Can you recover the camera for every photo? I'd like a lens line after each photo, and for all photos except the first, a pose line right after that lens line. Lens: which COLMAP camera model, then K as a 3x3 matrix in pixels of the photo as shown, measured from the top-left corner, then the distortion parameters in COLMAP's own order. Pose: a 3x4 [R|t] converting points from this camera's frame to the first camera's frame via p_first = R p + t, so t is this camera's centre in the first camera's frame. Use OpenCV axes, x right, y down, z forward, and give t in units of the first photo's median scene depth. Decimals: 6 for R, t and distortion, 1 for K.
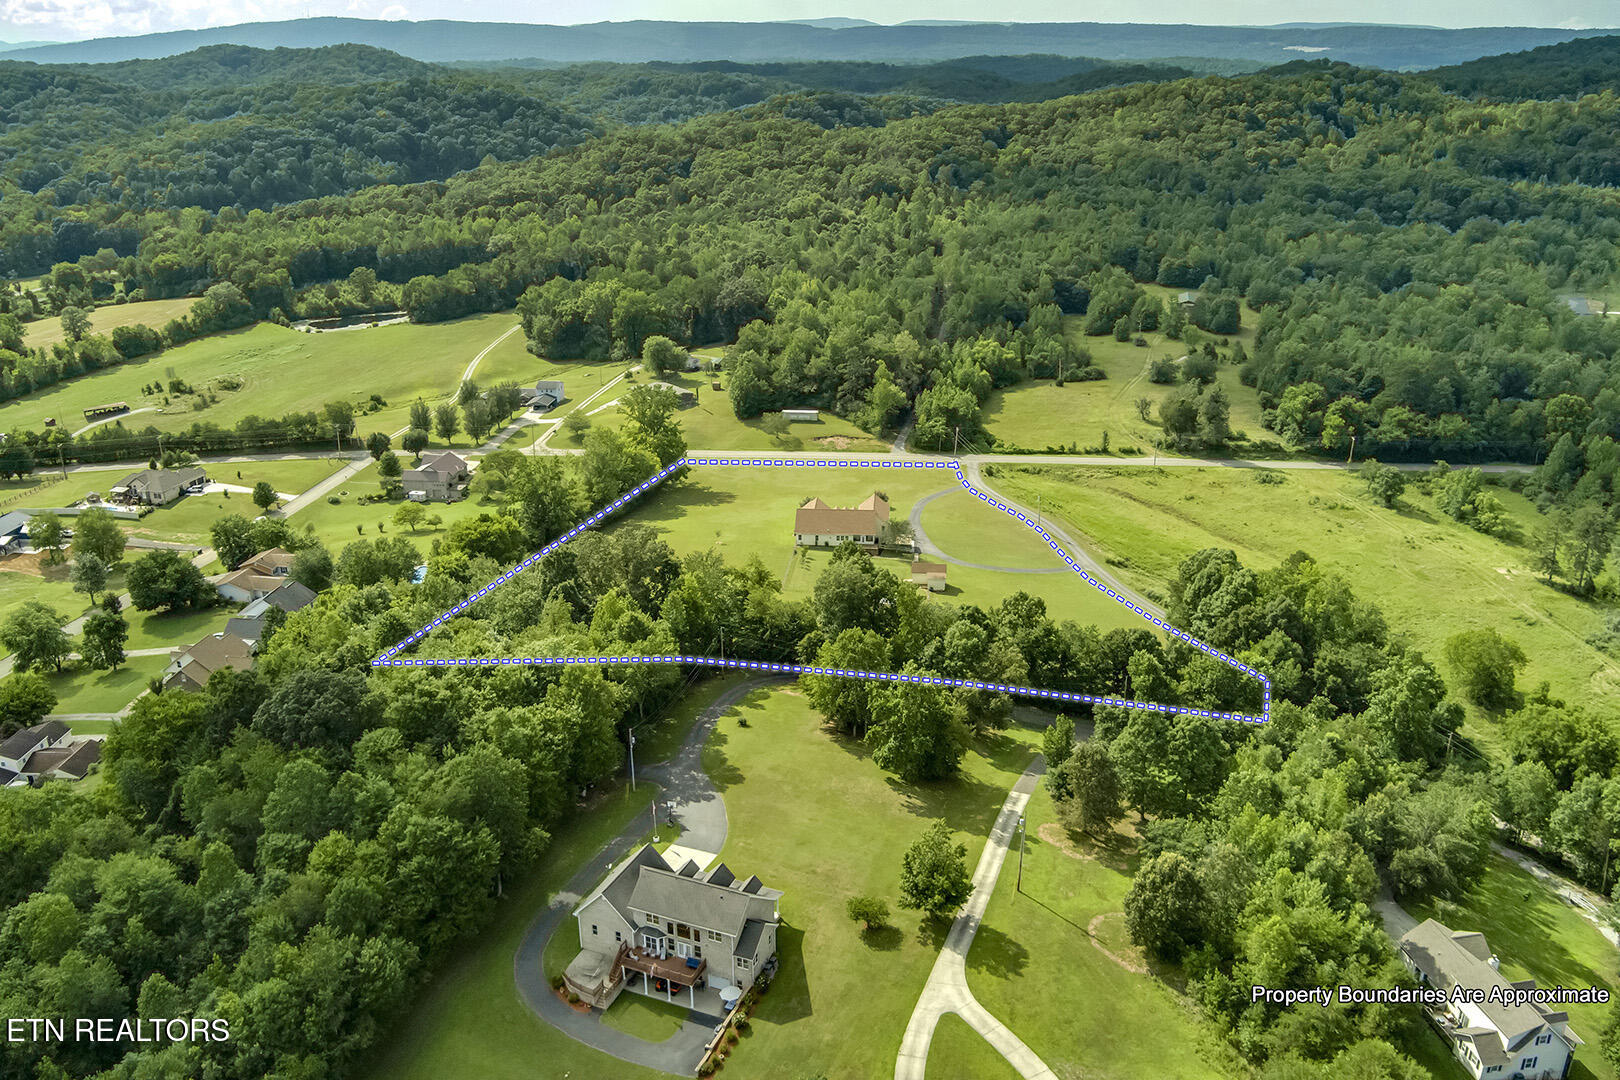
lens RADIAL K [[1313.6, 0, 806.6], [0, 1313.6, 544.3], [0, 0, 1]] dist [-0.092671, 0.049766]
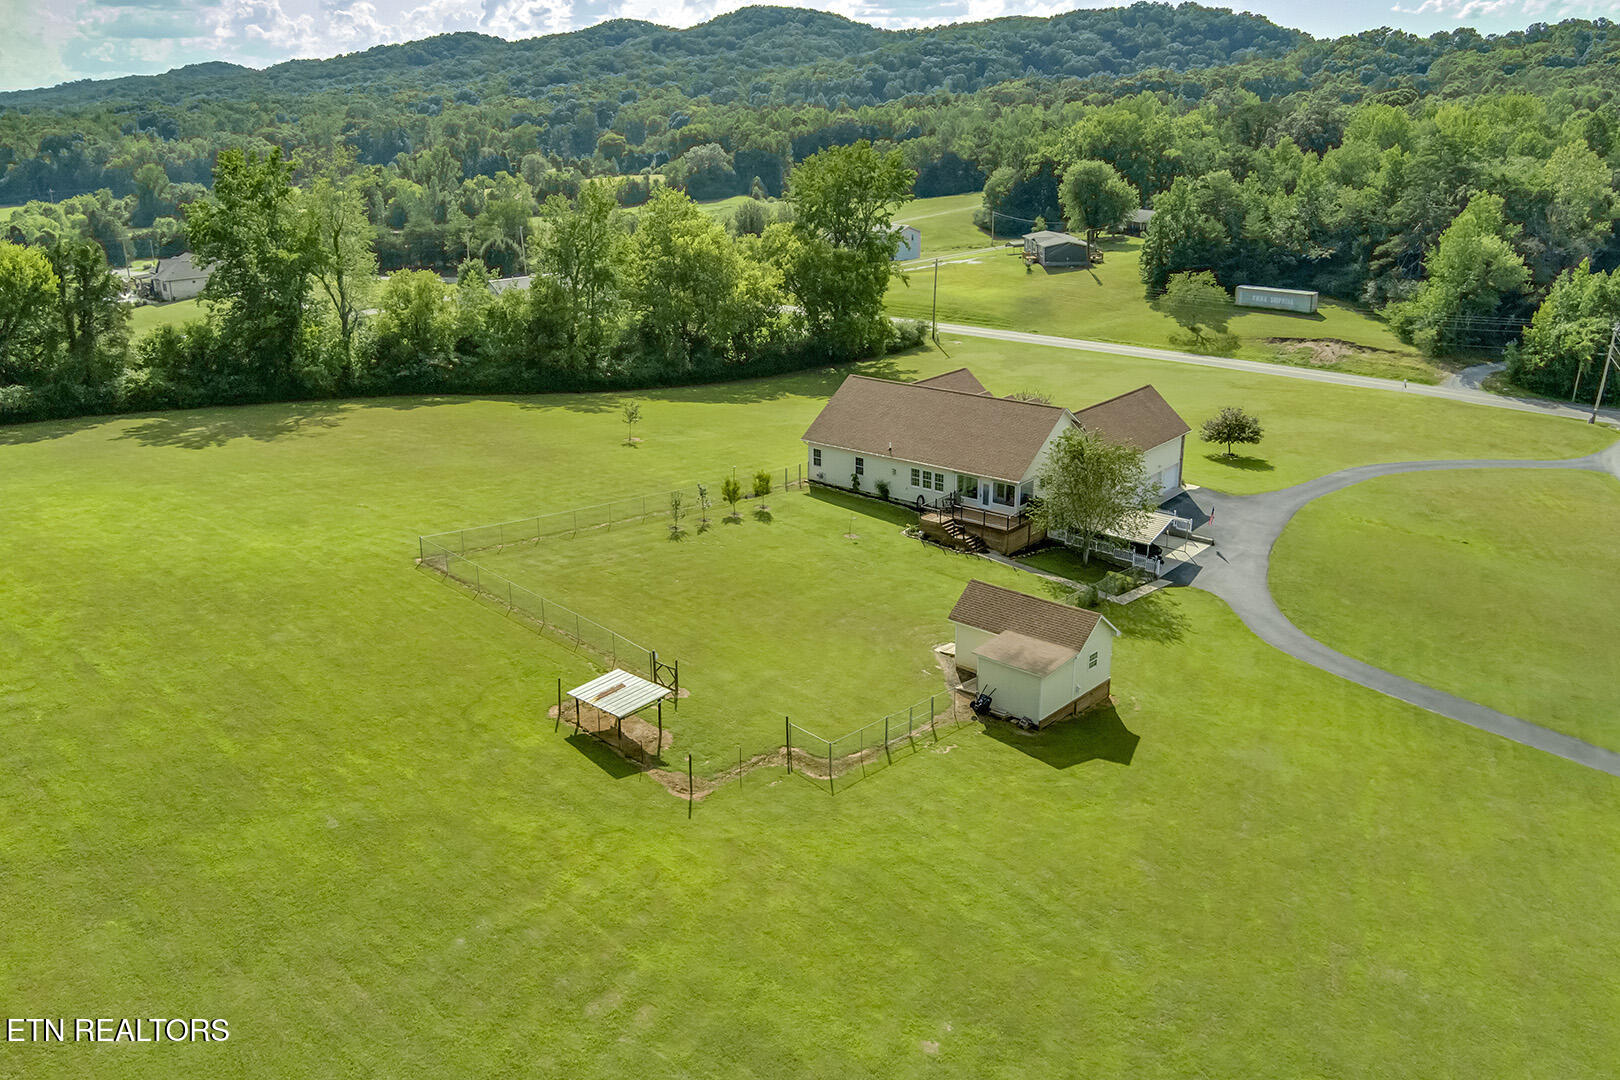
lens RADIAL K [[1342.5, 0, 810.0], [0, 1342.5, 540.0], [0, 0, 1]] dist [-0.076287, 0.012481]
pose [[0.819954, 0.183120, -0.542349, 0.130564], [-0.202690, 0.978946, 0.024096, 0.005159], [0.535343, 0.090172, 0.839807, 0.550170]]
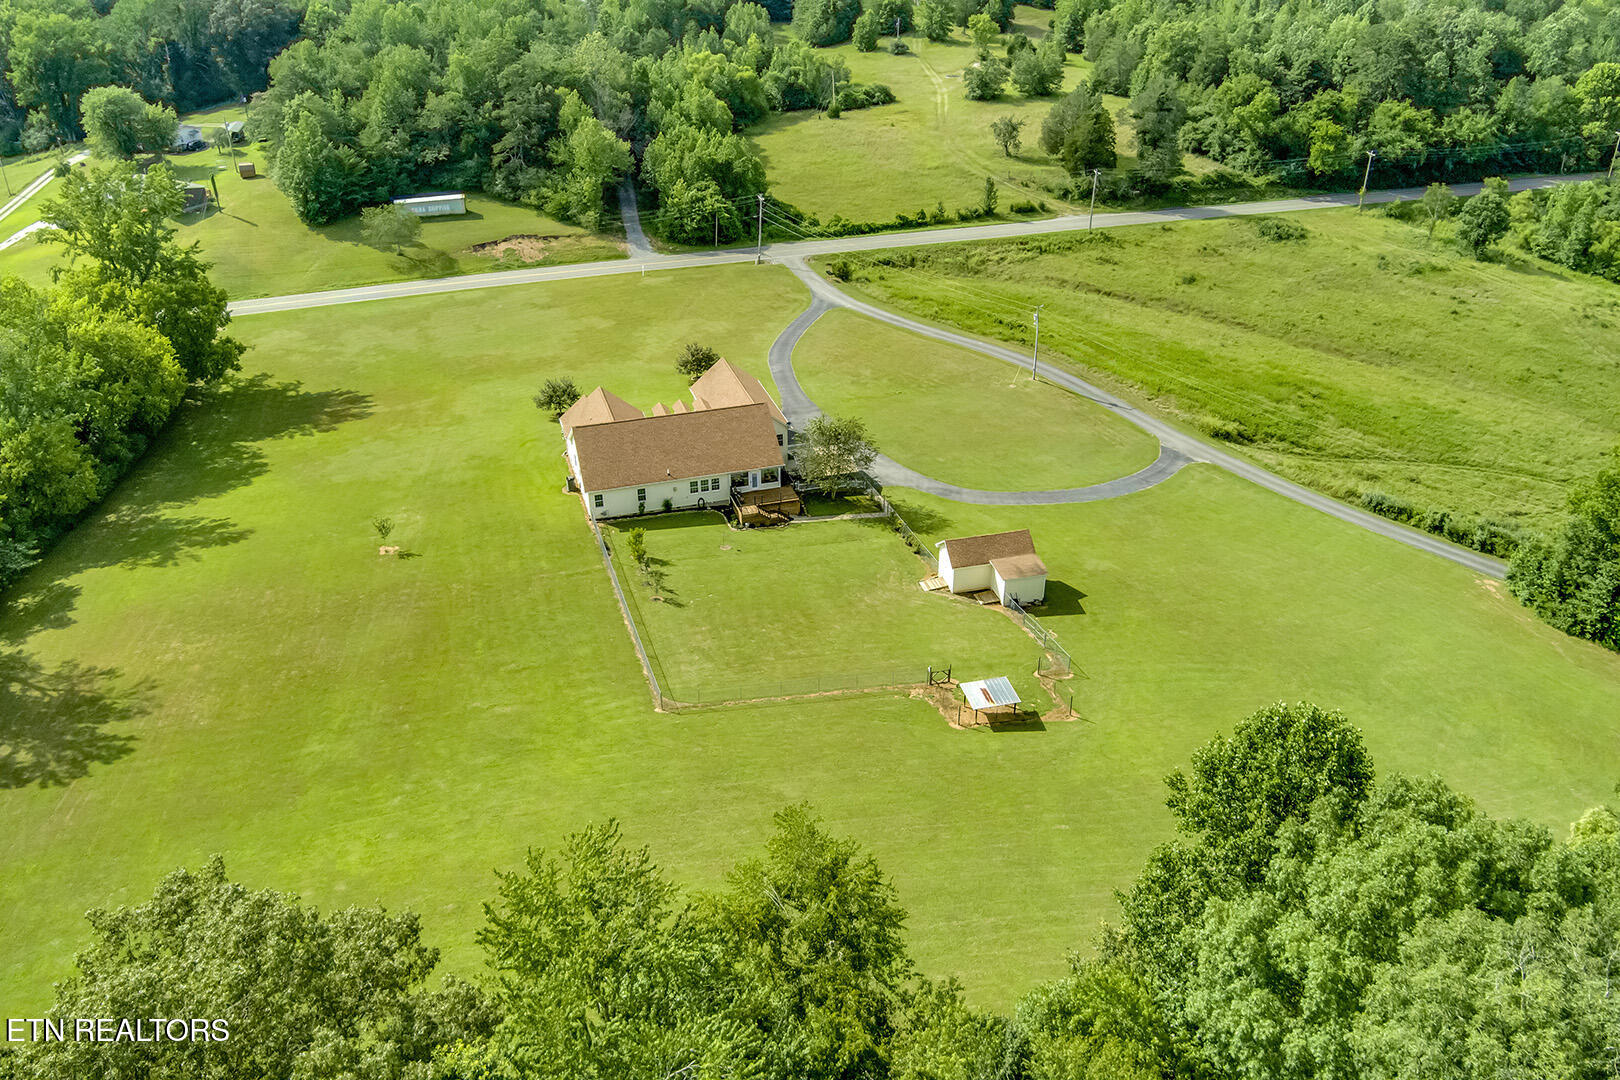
lens RADIAL K [[1313.6, 0, 806.6], [0, 1313.6, 544.3], [0, 0, 1]] dist [-0.092671, 0.049766]
pose [[0.930483, -0.181407, 0.318267, -0.055687], [0.129310, 0.975502, 0.177972, -0.040805], [-0.342755, -0.124445, 0.931146, 0.463606]]
